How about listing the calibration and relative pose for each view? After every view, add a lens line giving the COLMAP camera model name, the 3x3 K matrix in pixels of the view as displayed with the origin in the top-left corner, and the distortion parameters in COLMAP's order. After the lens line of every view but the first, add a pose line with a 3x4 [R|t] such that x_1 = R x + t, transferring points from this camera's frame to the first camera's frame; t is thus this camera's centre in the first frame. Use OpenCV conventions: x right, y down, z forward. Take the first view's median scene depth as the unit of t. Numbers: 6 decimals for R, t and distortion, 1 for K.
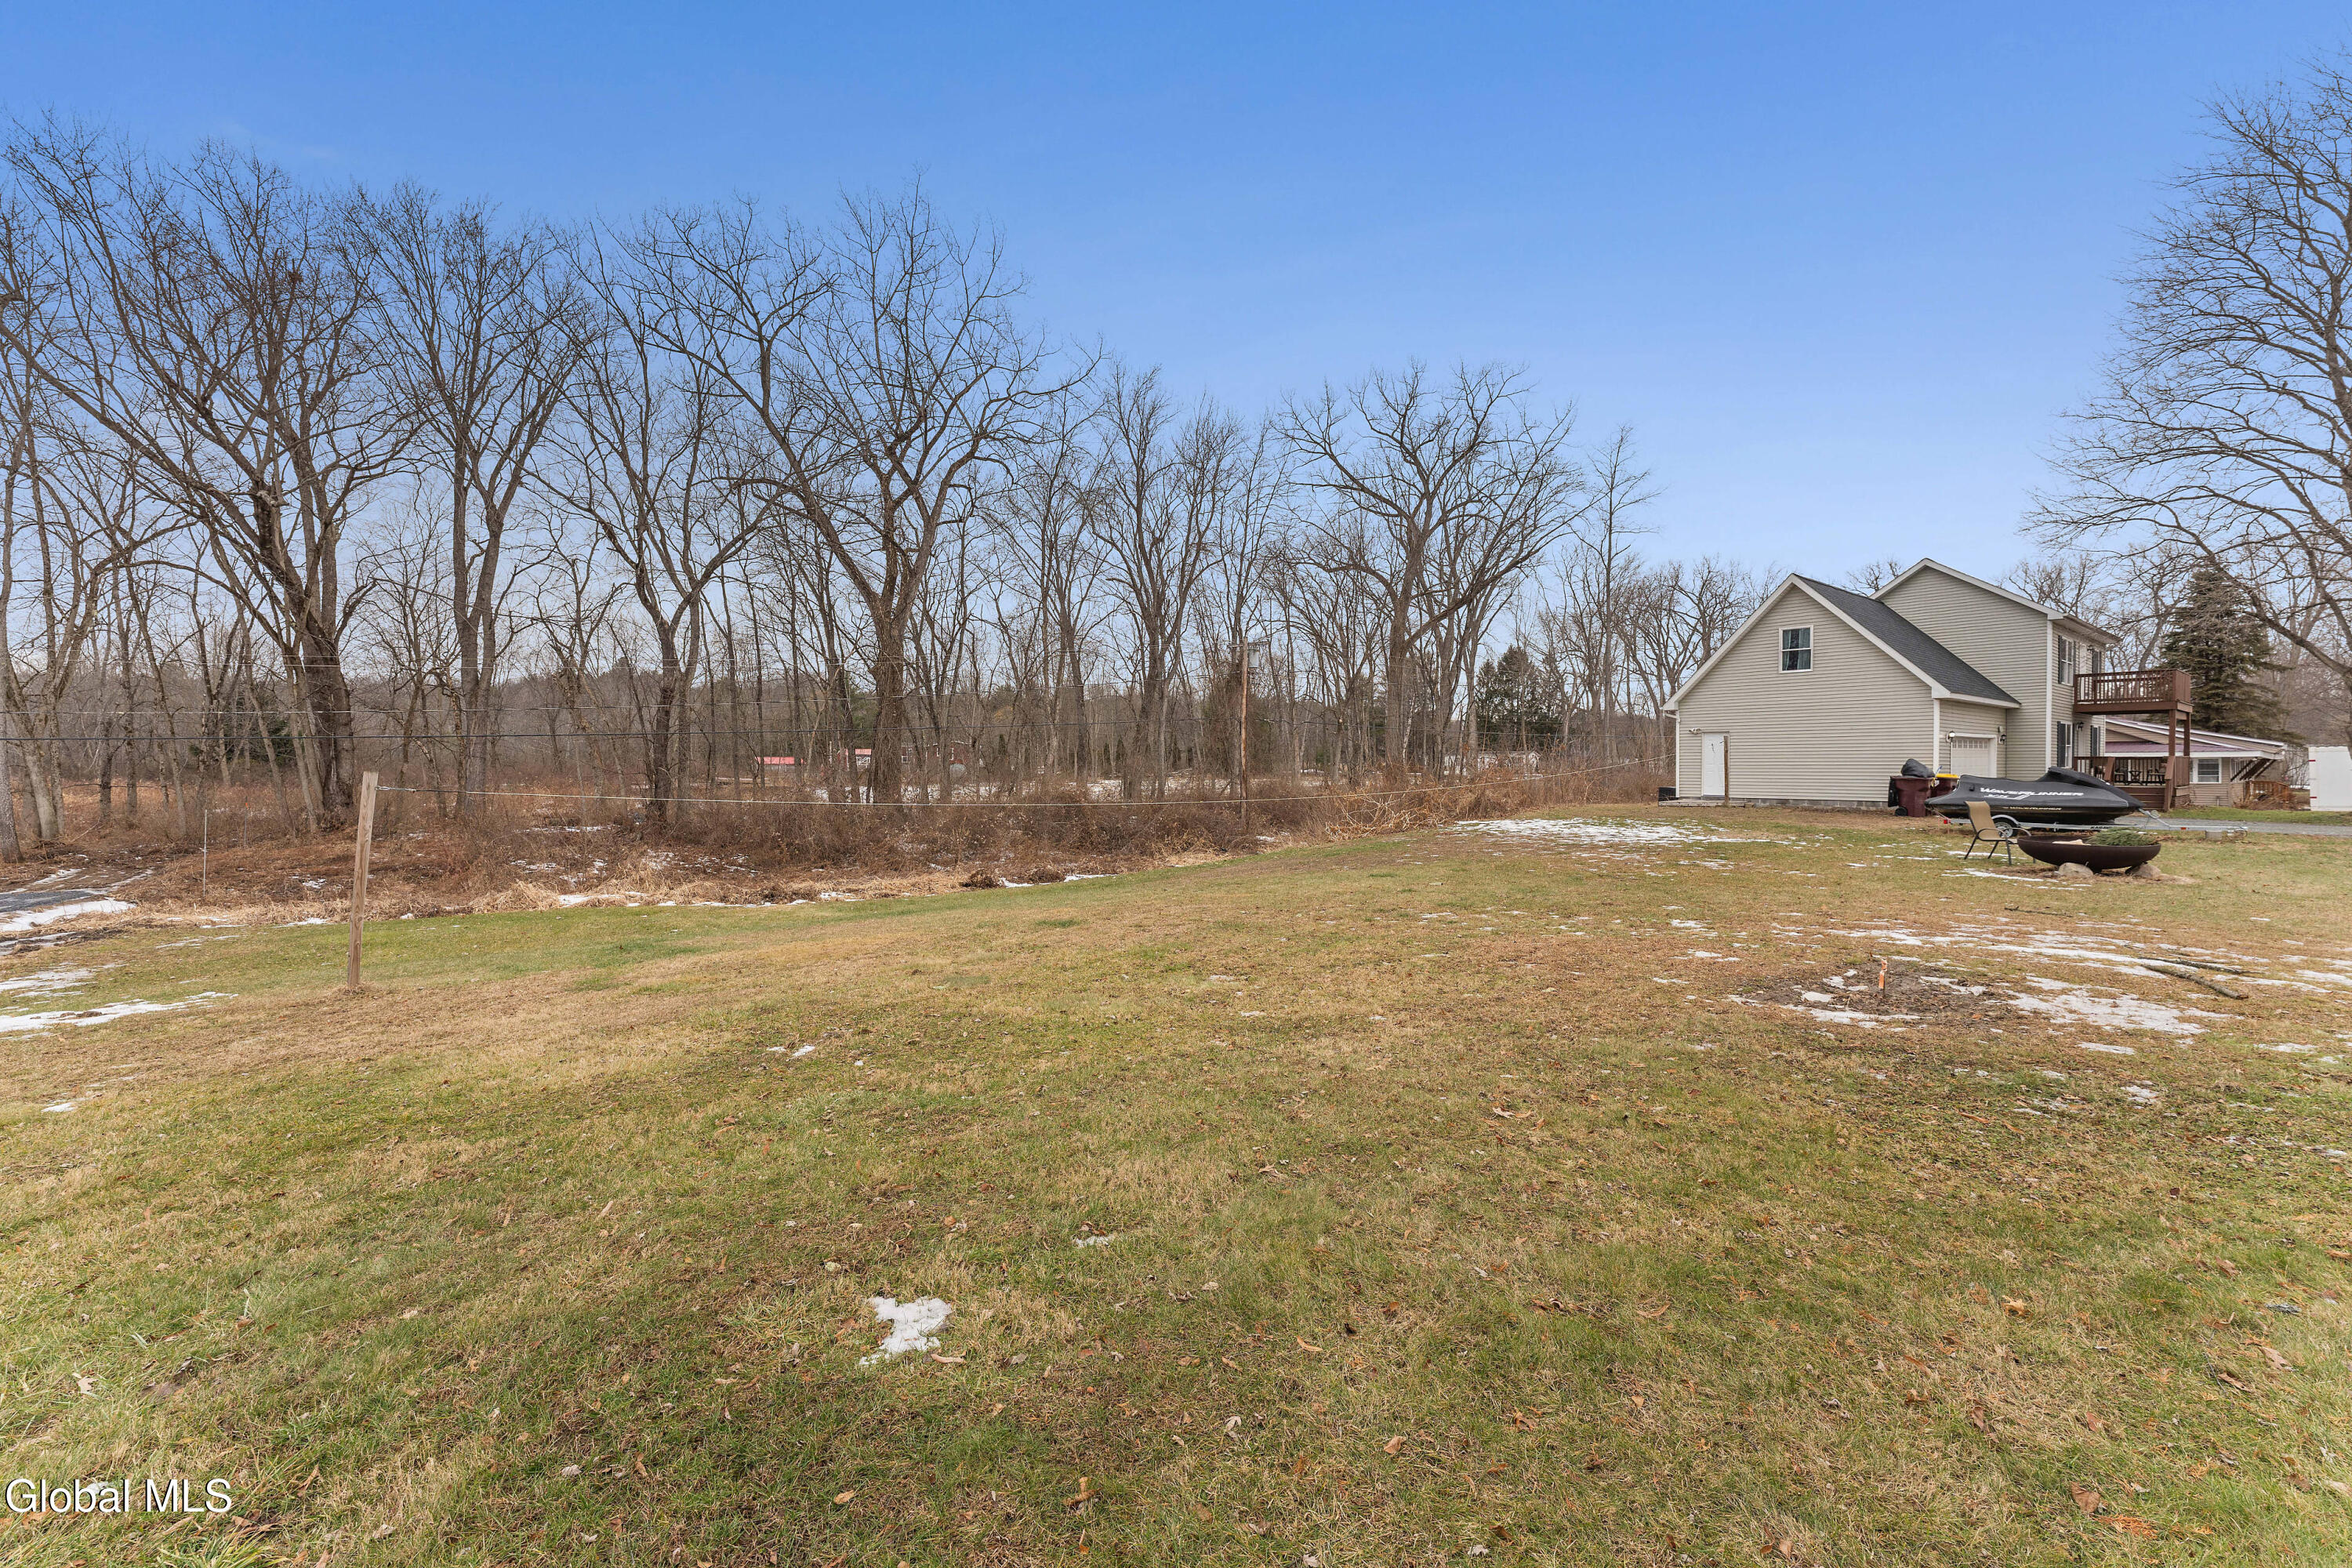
lens RADIAL K [[948.1, 0, 1166.1], [0, 948.1, 788.0], [0, 0, 1]] dist [-0.004149, 0.000017]
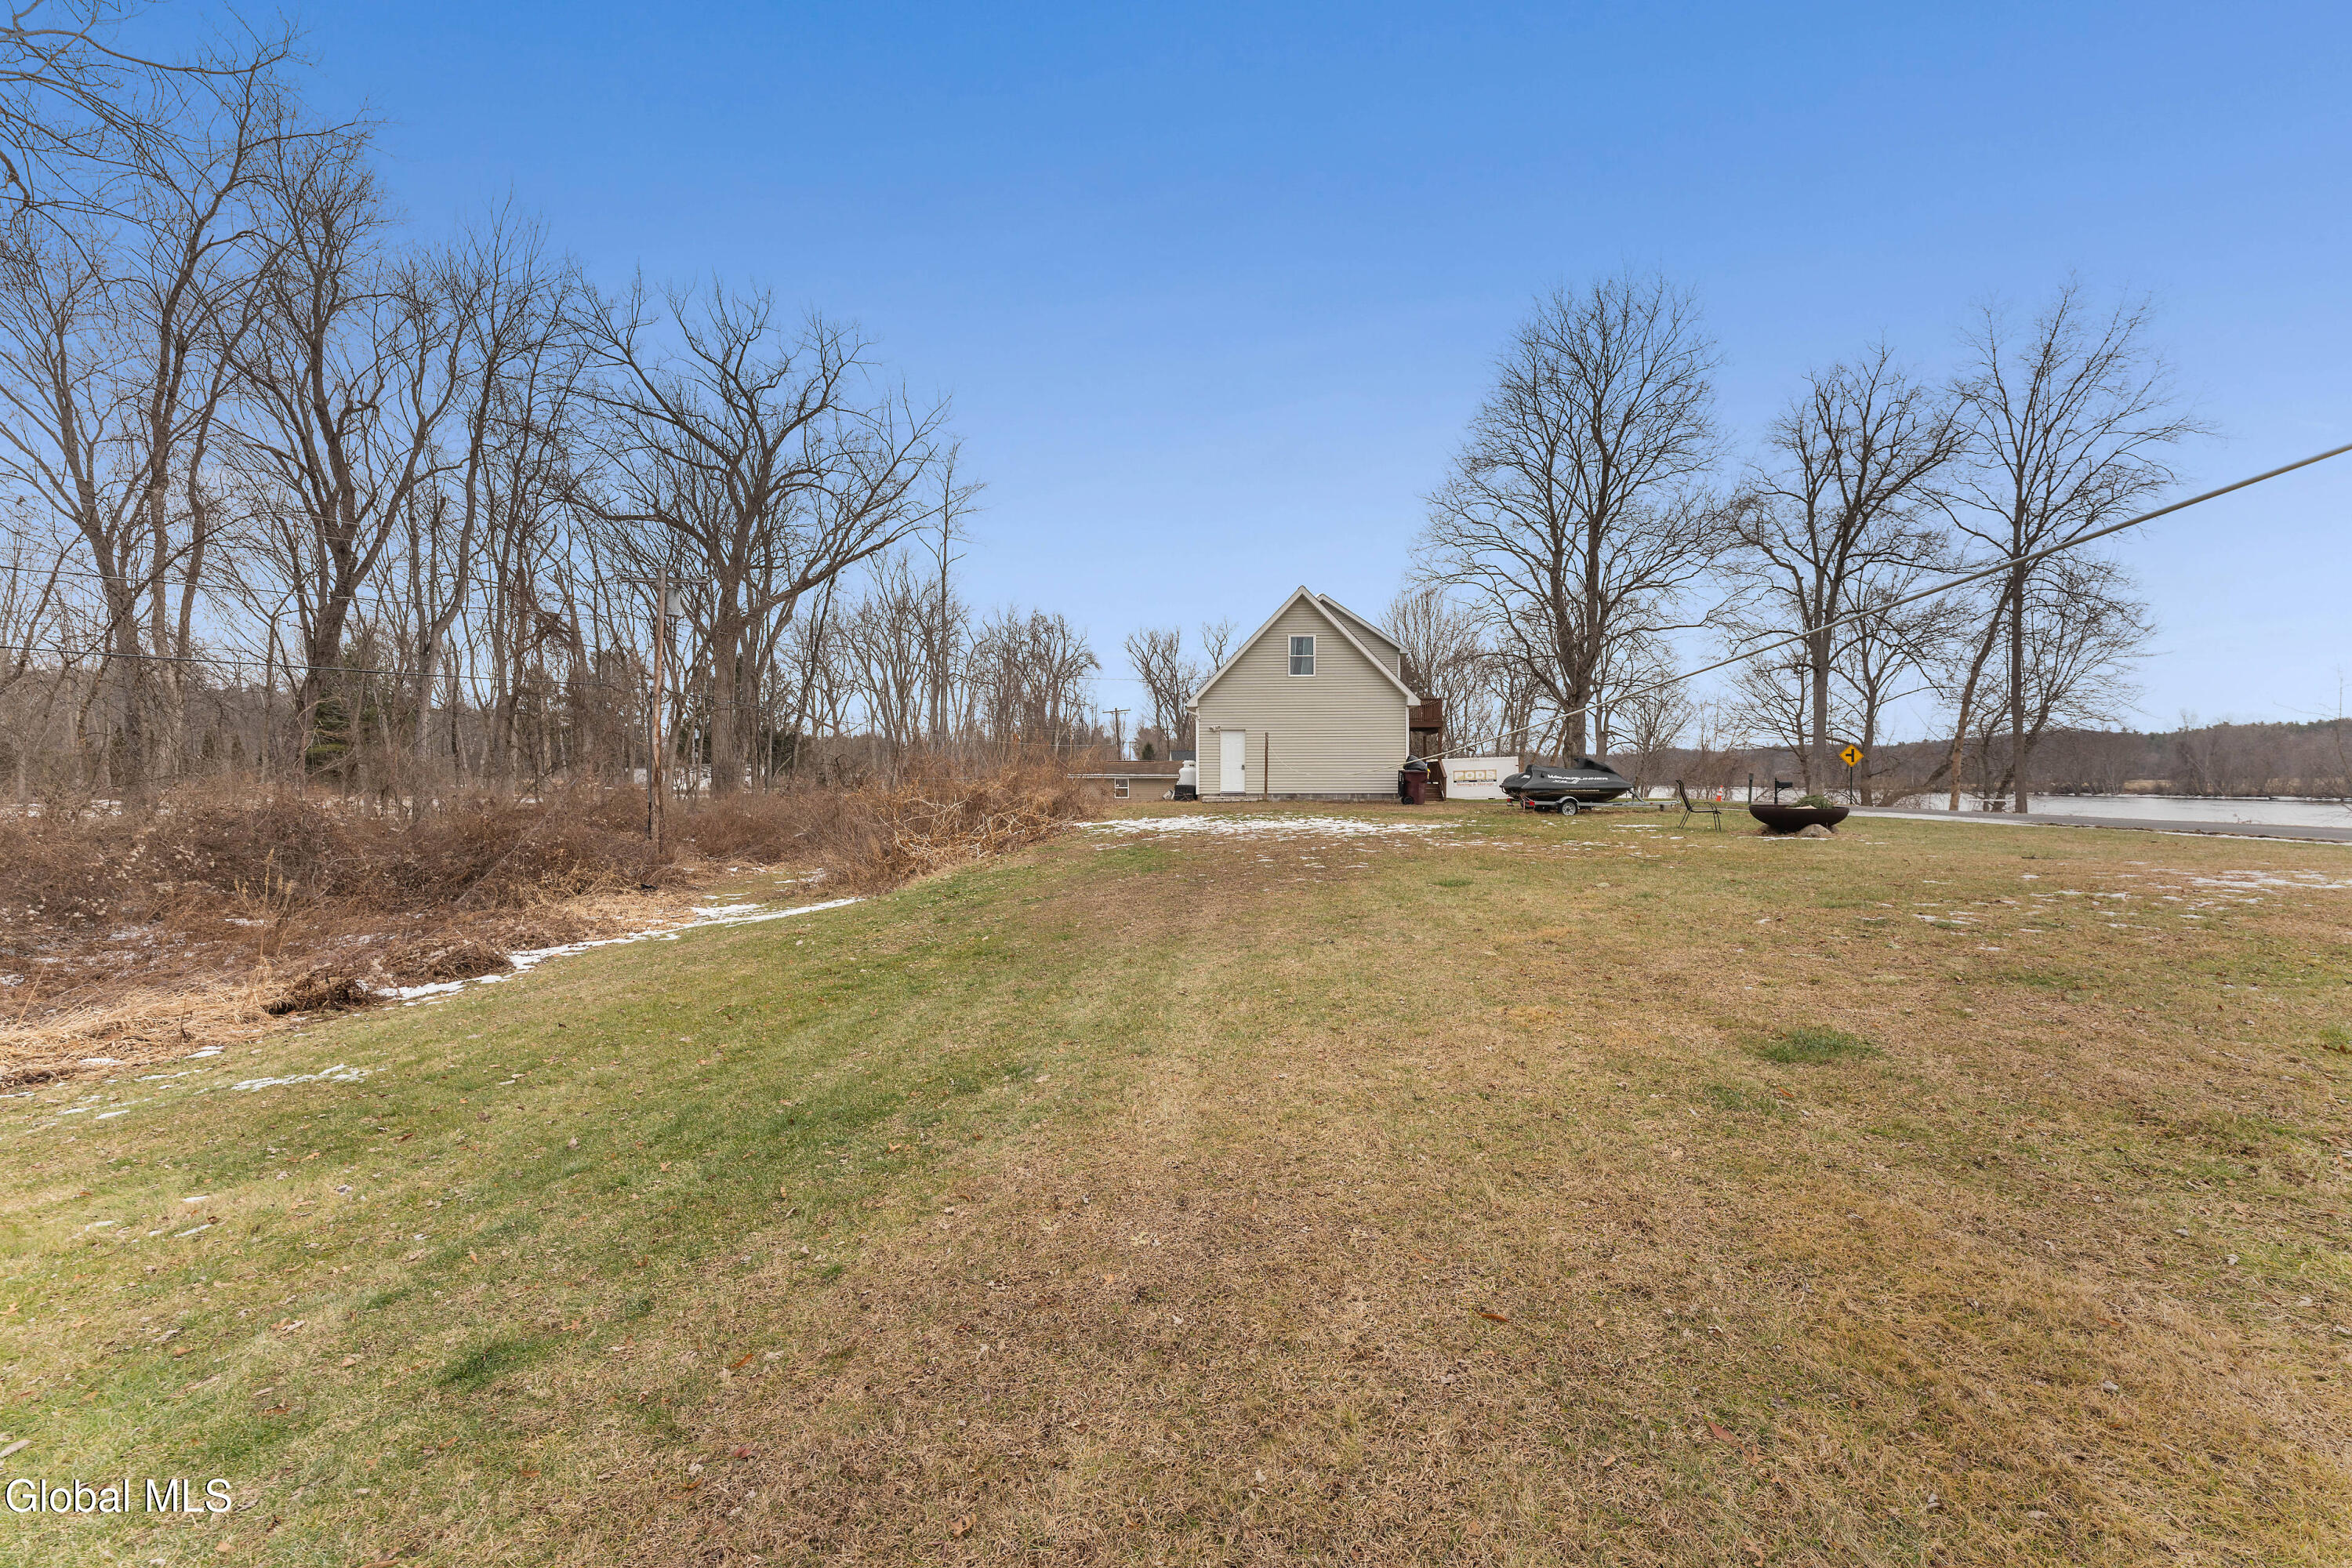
lens RADIAL K [[948.1, 0, 1178.6], [0, 948.1, 770.0], [0, 0, 1]] dist [-0.004149, 0.000017]
pose [[0.658245, 0.010199, 0.752735, -0.248812], [0.018133, 0.999403, -0.029398, 0.014599], [-0.752586, 0.033000, 0.657667, 0.392027]]
